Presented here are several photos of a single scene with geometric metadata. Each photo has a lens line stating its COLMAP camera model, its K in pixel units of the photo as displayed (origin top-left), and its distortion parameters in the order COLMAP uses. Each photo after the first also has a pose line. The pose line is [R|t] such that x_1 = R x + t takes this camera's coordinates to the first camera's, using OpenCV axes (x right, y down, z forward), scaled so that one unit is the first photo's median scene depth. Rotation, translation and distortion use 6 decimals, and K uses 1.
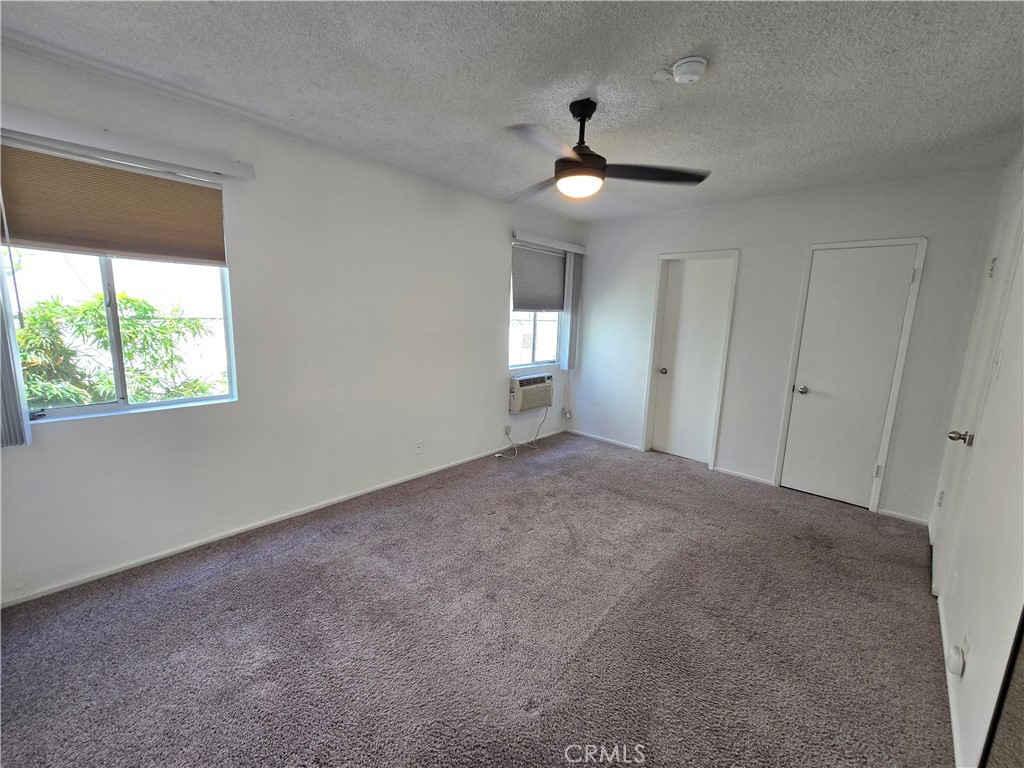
lens RADIAL K [[419.8, 0, 506.6], [0, 419.8, 380.4], [0, 0, 1]] dist [0.000310, -0.002444]
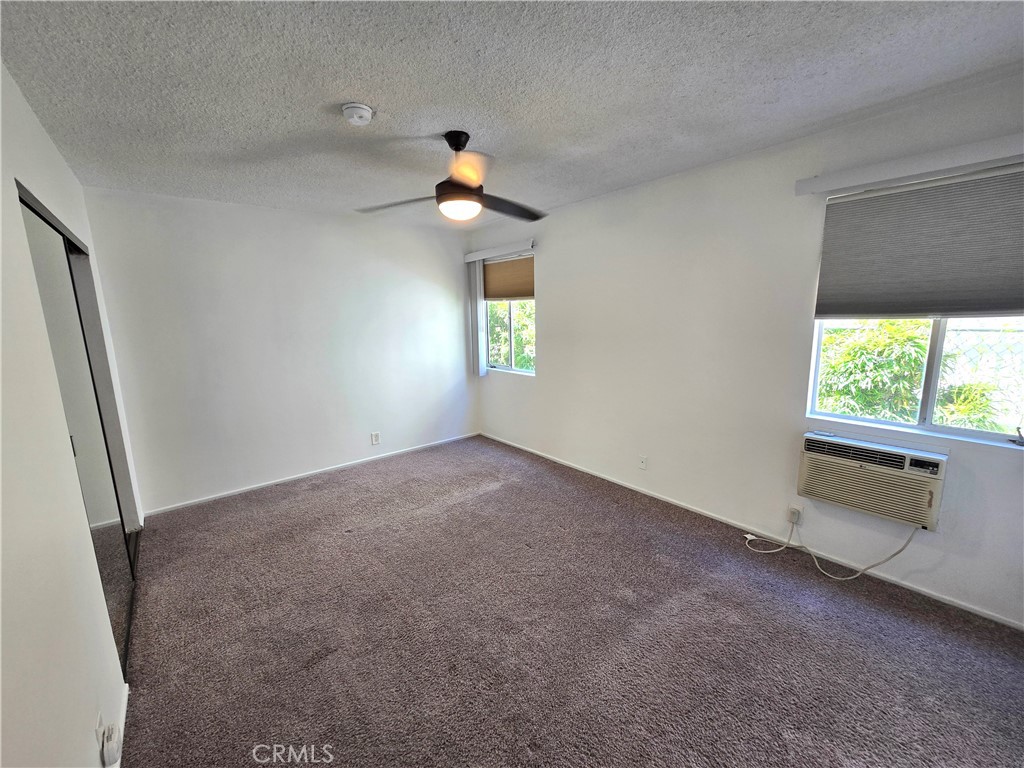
lens RADIAL K [[419.8, 0, 507.4], [0, 419.8, 389.5], [0, 0, 1]] dist [0.000310, -0.002444]
pose [[-0.130359, 0.144734, -0.980846, 0.636851], [-0.149855, 0.975046, 0.163794, -0.098584], [0.980077, 0.168337, -0.105417, 0.646378]]
